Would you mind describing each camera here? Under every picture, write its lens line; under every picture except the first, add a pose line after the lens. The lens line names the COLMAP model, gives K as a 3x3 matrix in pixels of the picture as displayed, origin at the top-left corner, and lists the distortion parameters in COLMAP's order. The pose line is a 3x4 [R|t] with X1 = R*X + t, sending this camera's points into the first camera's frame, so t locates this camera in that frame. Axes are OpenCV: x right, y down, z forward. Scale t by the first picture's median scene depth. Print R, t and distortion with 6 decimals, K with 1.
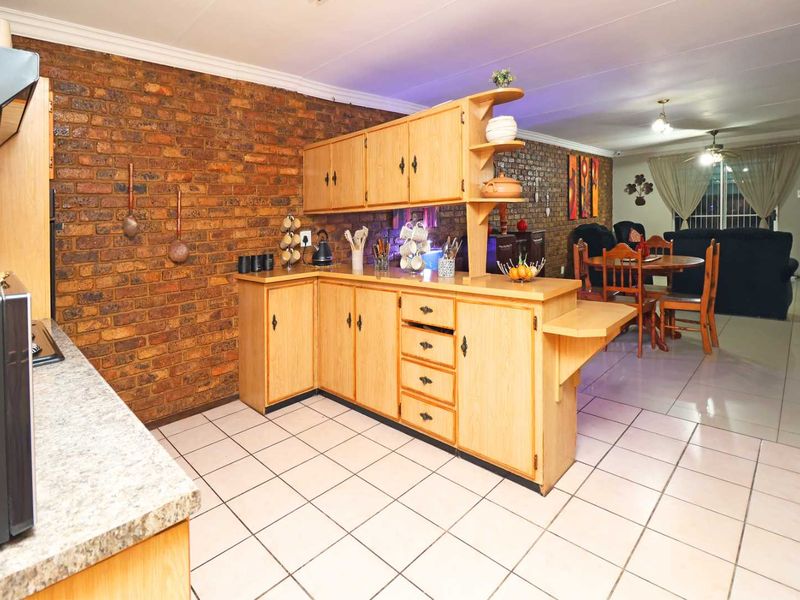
lens RADIAL K [[698.5, 0, 400.0], [0, 698.5, 300.0], [0, 0, 1]] dist [0.004105, -0.095230]
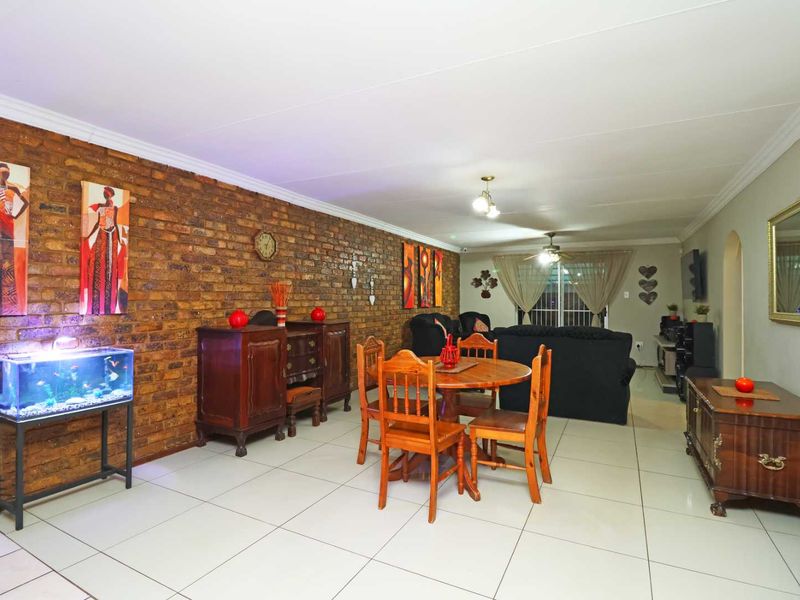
lens RADIAL K [[414.4, 0, 399.6], [0, 414.4, 294.3], [0, 0, 1]] dist [0.000591, -0.011878]
pose [[0.997352, 0.049935, 0.052878, 0.192538], [-0.042618, 0.990405, -0.131456, -0.055148], [-0.058935, 0.128854, 0.989911, 0.398523]]
